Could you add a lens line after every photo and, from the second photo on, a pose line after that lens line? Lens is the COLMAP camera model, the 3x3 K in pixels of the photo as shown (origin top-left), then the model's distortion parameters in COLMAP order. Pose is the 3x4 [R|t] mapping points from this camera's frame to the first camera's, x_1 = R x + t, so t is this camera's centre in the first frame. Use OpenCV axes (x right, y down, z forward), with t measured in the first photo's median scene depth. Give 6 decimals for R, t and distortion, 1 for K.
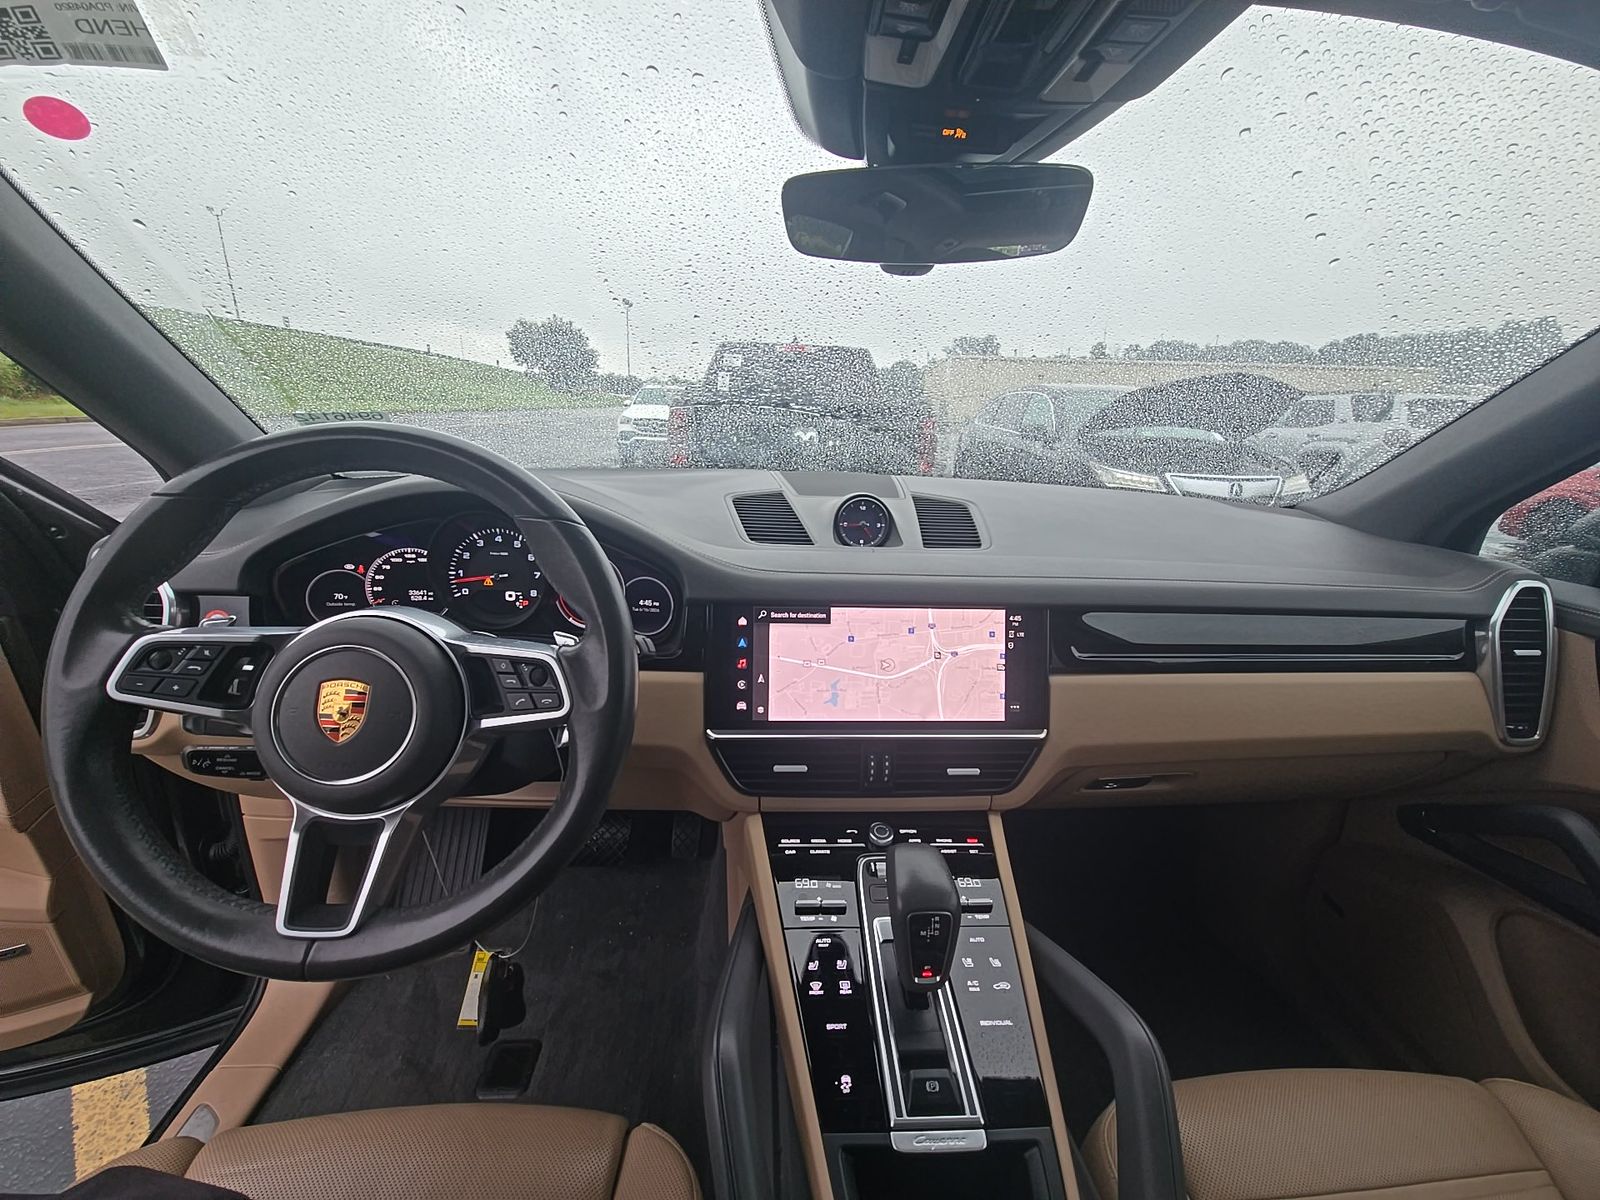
lens RADIAL K [[637.1, 0, 807.4], [0, 637.1, 612.5], [0, 0, 1]] dist [-0.000503, -0.000364]
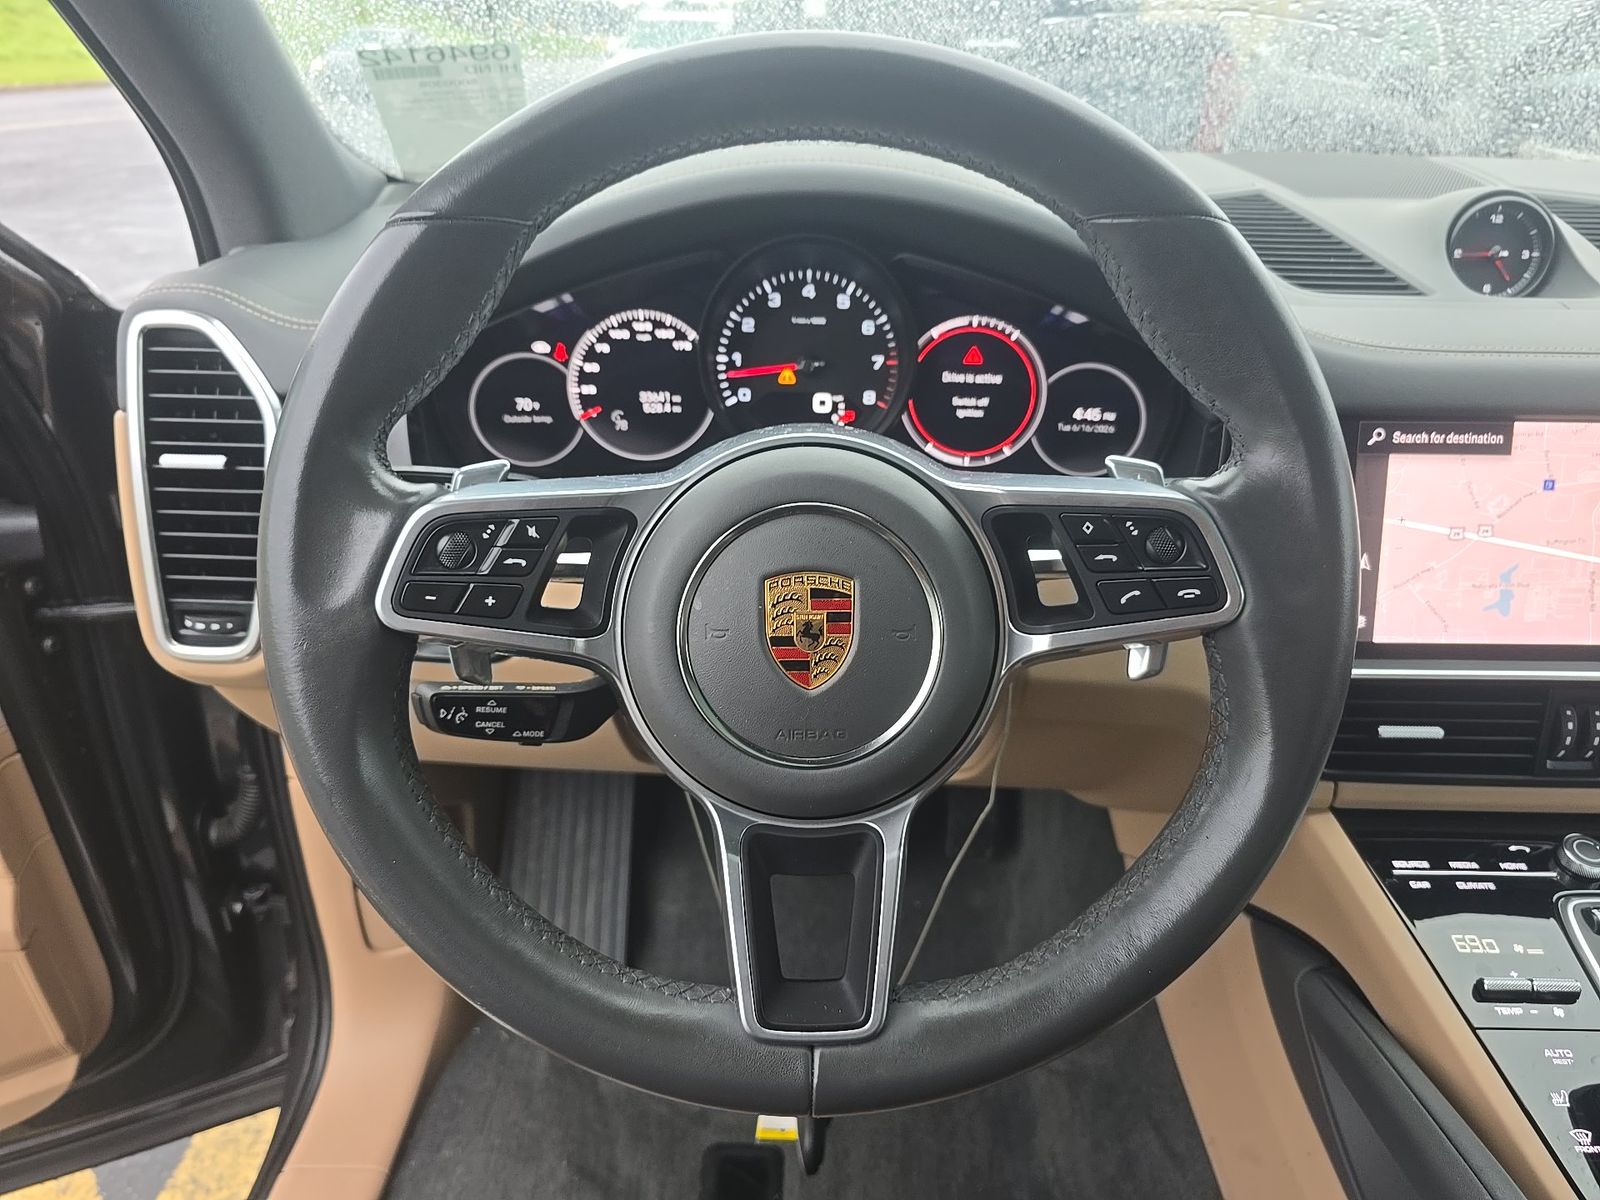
lens RADIAL K [[1046.5, 0, 813.8], [0, 1046.5, 601.2], [0, 0, 1]] dist [0.019291, 0.000444]
pose [[0.998119, 0.007777, -0.060806, -0.428426], [0.001903, 0.987510, 0.157546, -0.000480], [0.061272, -0.157366, 0.985638, 0.116389]]
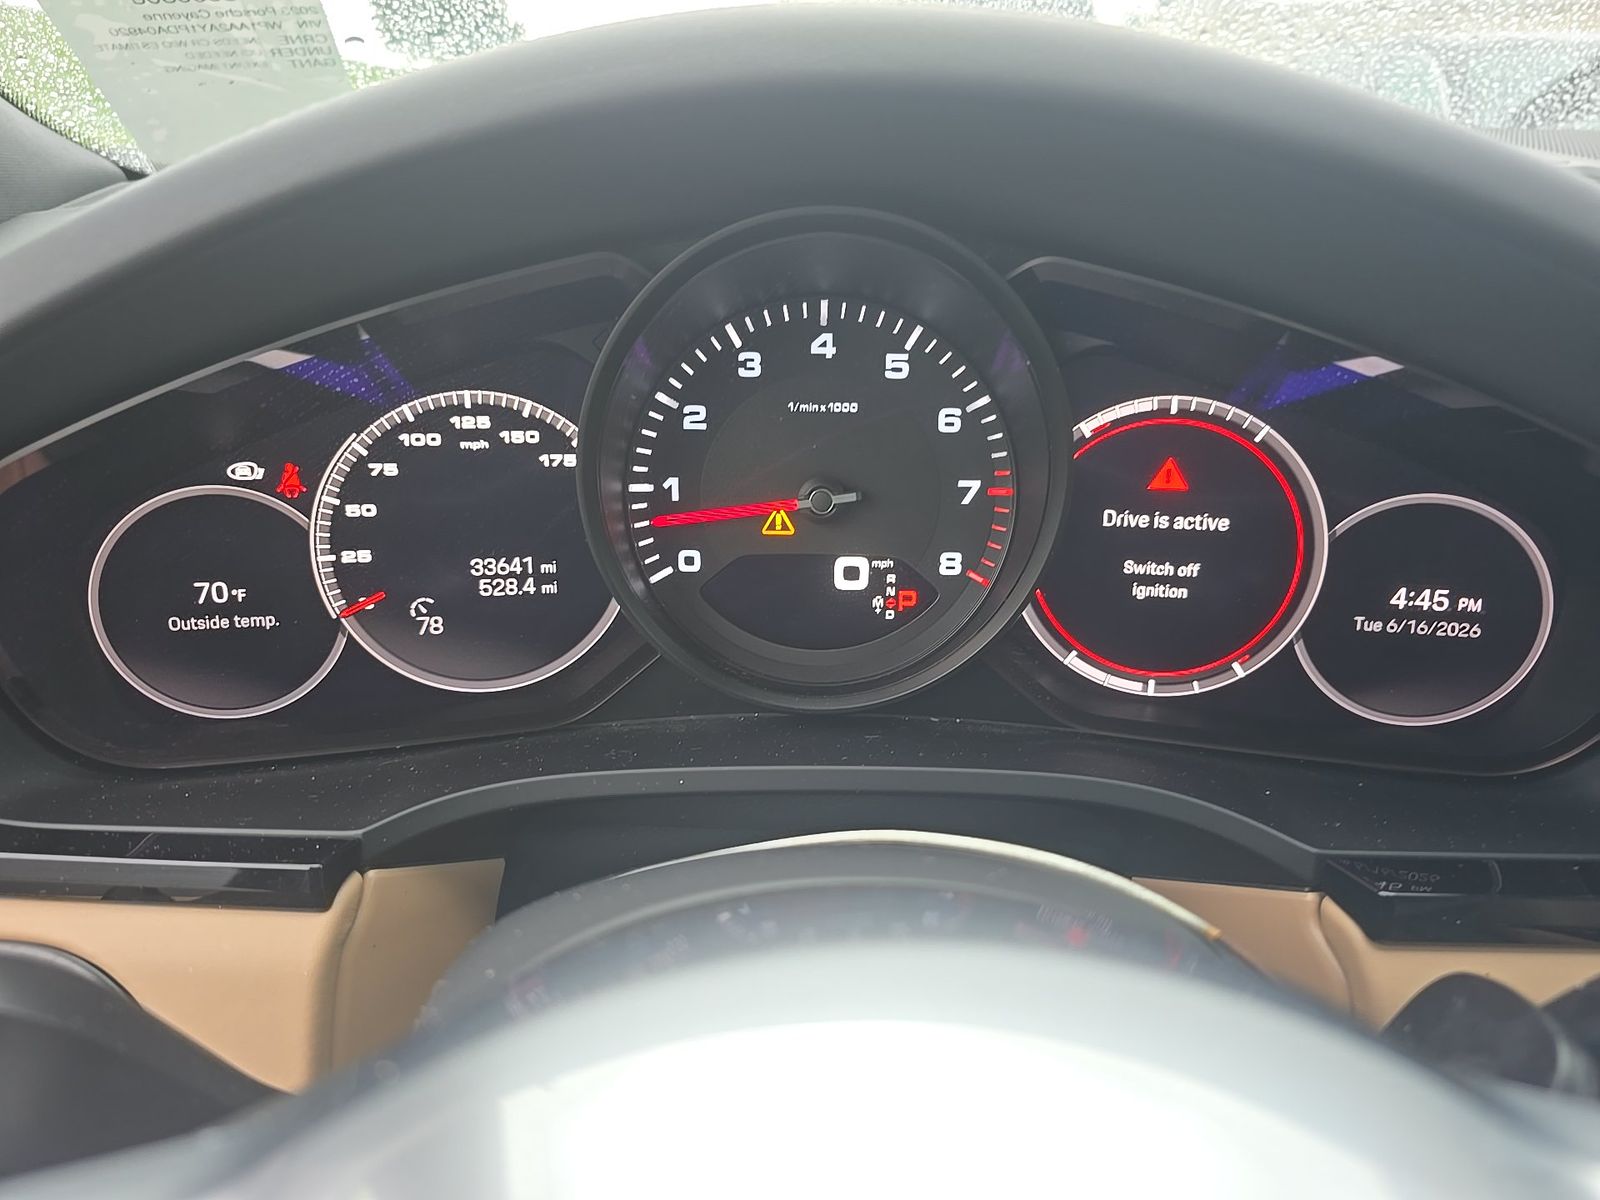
lens RADIAL K [[1055.6, 0, 800.0], [0, 1055.6, 600.0], [0, 0, 1]] dist [0.007605, -0.001391]
pose [[0.998381, -0.006235, -0.056538, -0.473371], [0.012394, 0.993936, 0.109264, -0.063338], [0.055514, -0.109787, 0.992404, 0.590321]]
